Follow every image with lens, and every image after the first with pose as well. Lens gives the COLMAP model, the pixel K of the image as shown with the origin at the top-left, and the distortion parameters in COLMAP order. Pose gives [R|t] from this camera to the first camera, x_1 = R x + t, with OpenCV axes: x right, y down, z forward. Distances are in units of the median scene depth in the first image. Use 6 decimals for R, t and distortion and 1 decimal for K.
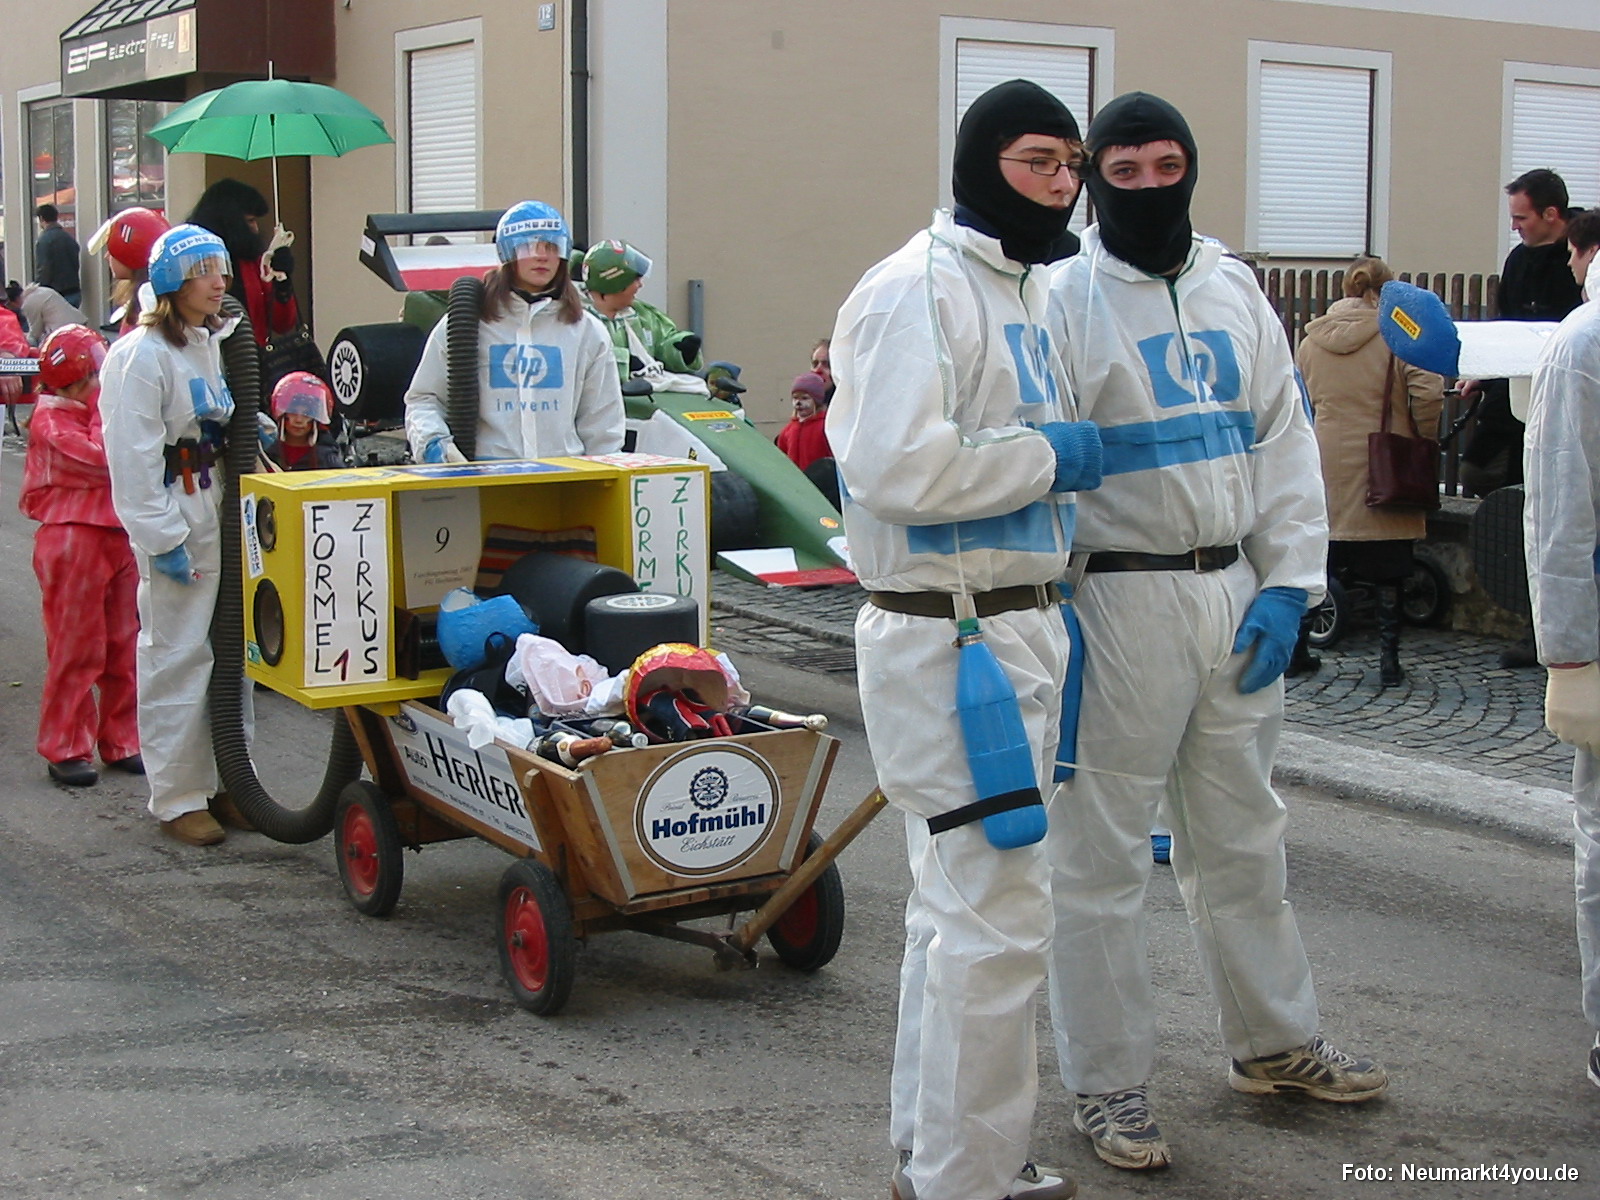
lens RADIAL K [[2454.9, 0, 798.0], [0, 2454.9, 598.8], [0, 0, 1]] dist [-0.120030, 0.000000]
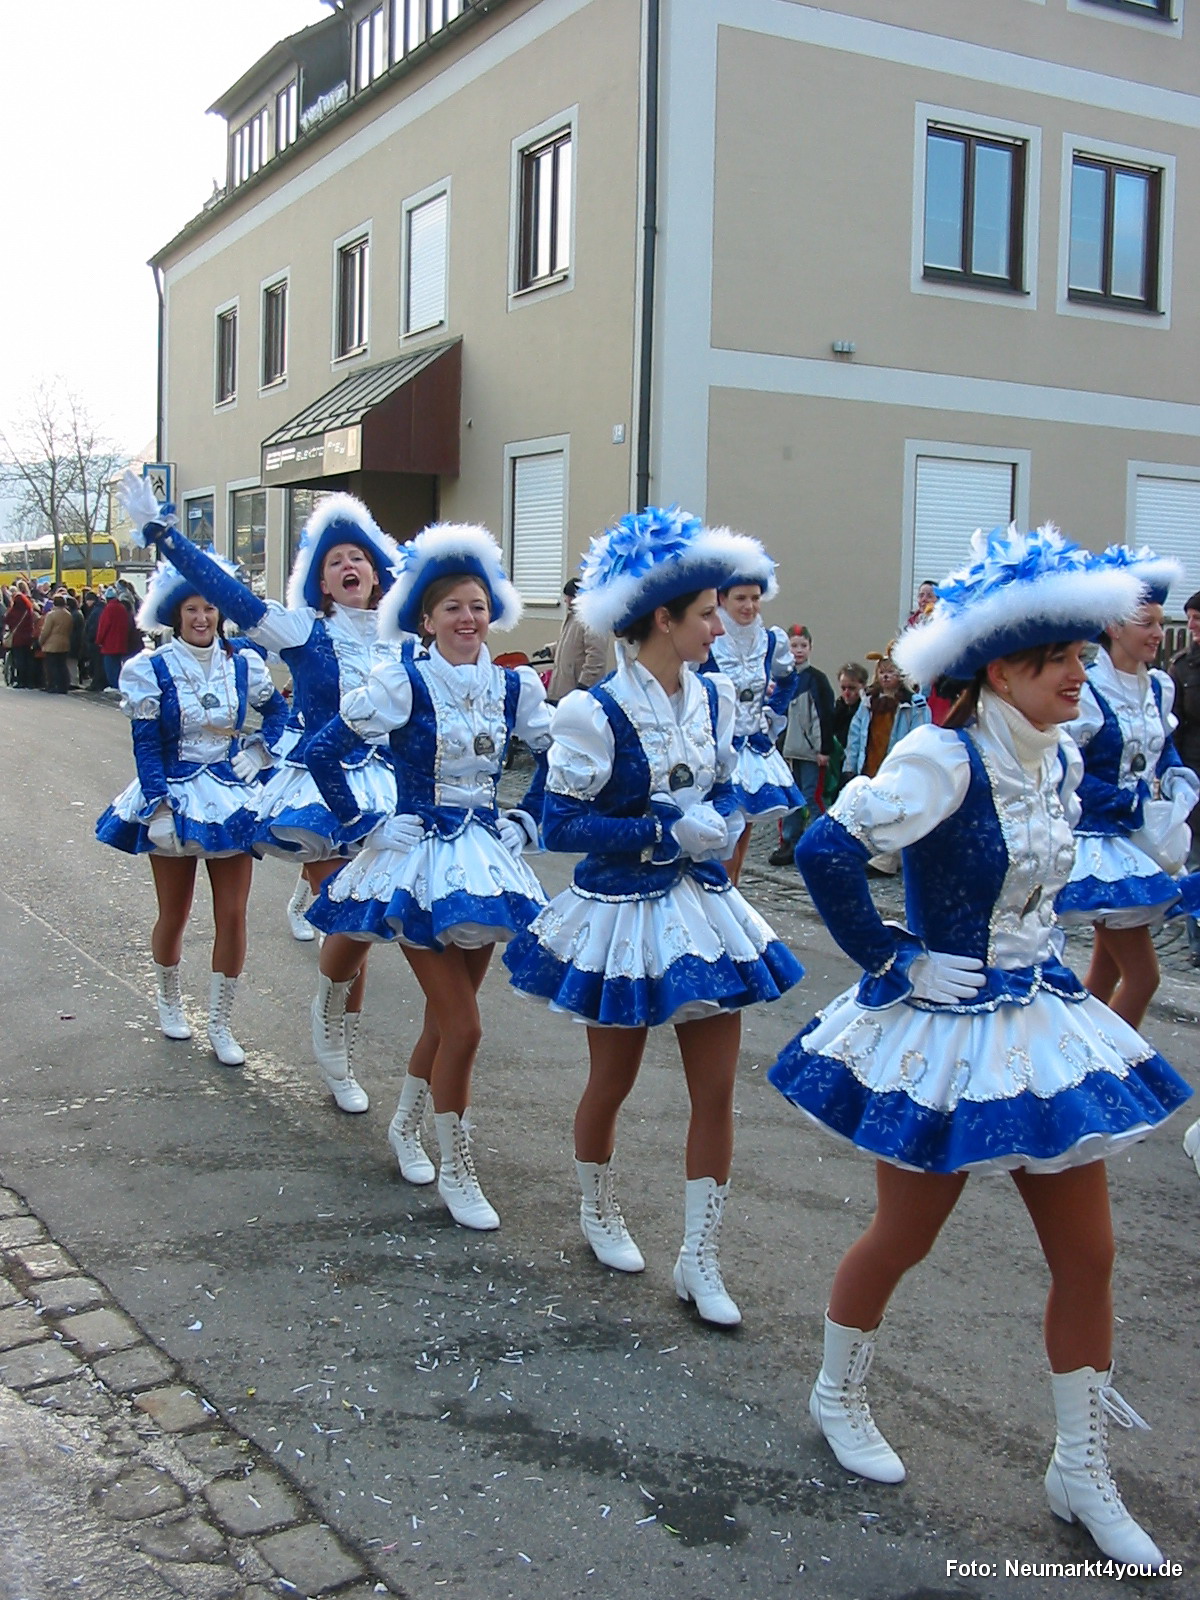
lens RADIAL K [[1727.9, 0, 596.1], [0, 1727.9, 794.7], [0, 0, 1]] dist [-0.104907, 0.000000]
pose [[0.995861, 0.027803, -0.086533, -0.051957], [-0.030658, 0.999023, -0.031836, -0.009597], [0.085563, 0.034357, 0.995740, 0.082917]]
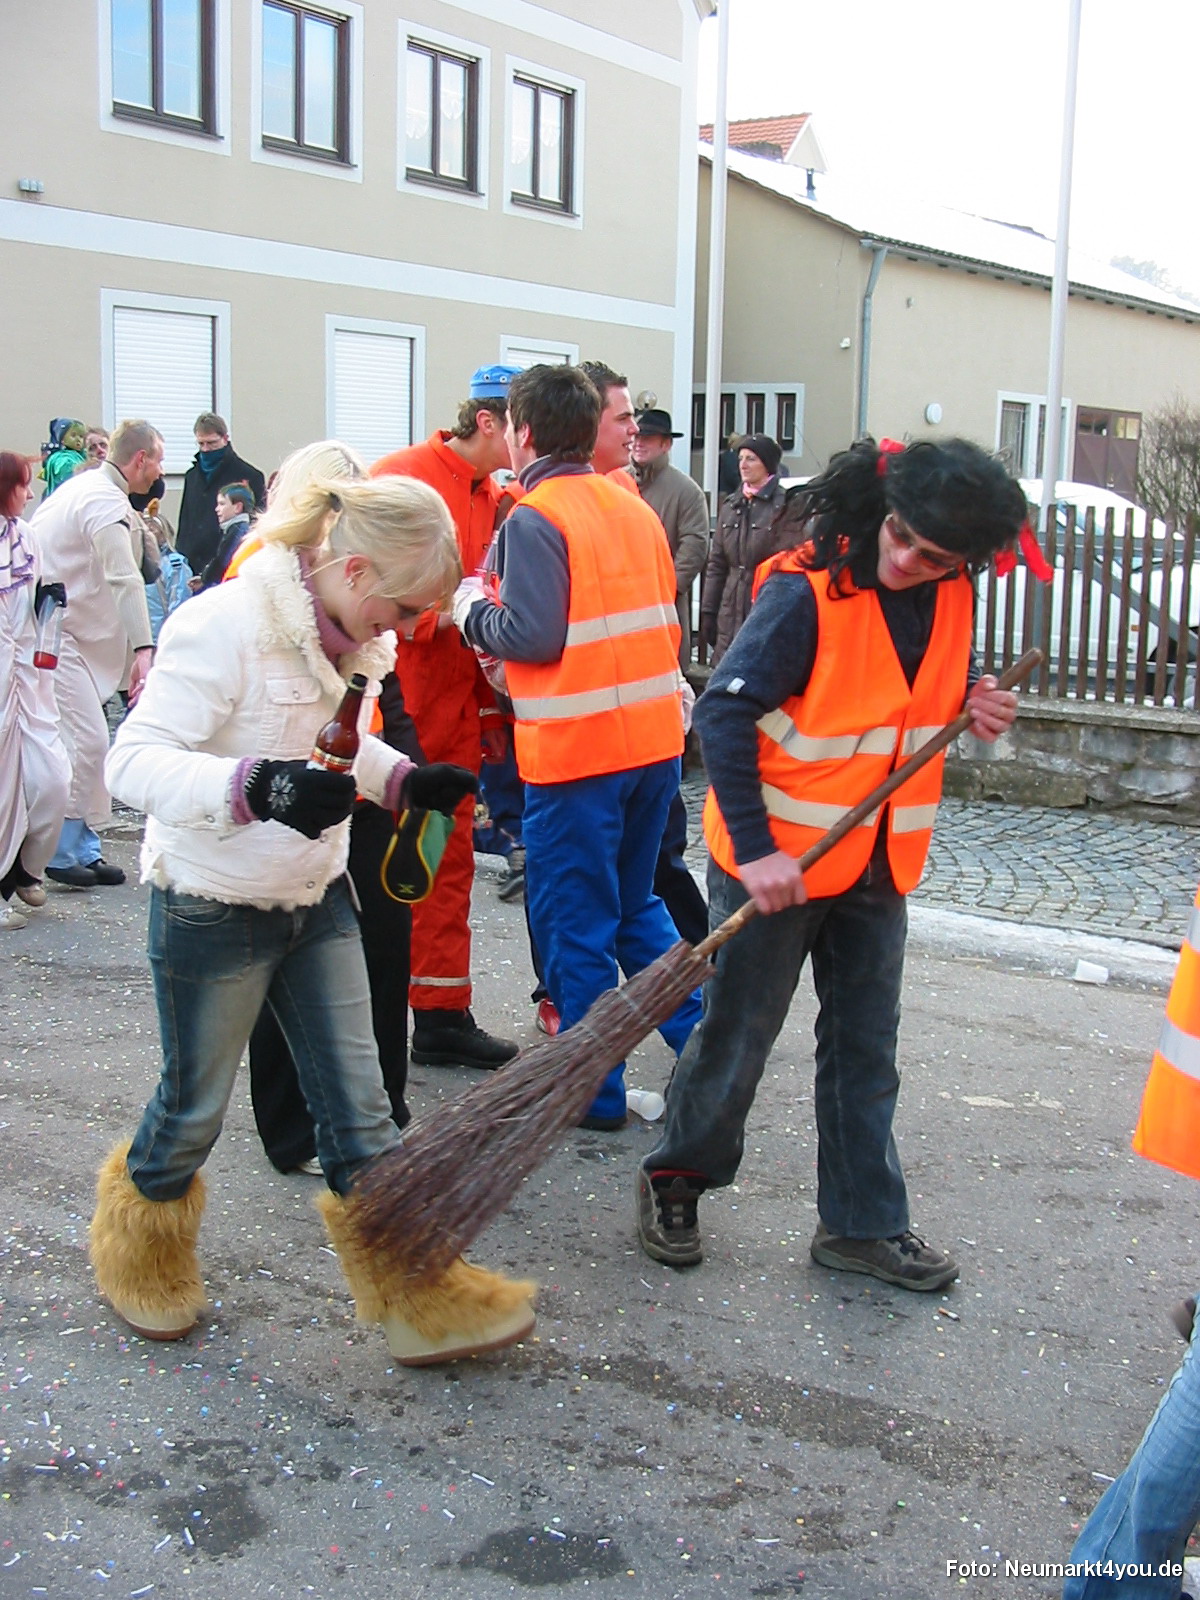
lens RADIAL K [[1727.9, 0, 606.5], [0, 1727.9, 796.2], [0, 0, 1]] dist [-0.104907, 0.000000]
pose [[0.922518, -0.056848, 0.381744, -0.107037], [0.039421, 0.997799, 0.053323, -0.018162], [-0.383935, -0.034143, 0.922729, 0.135459]]
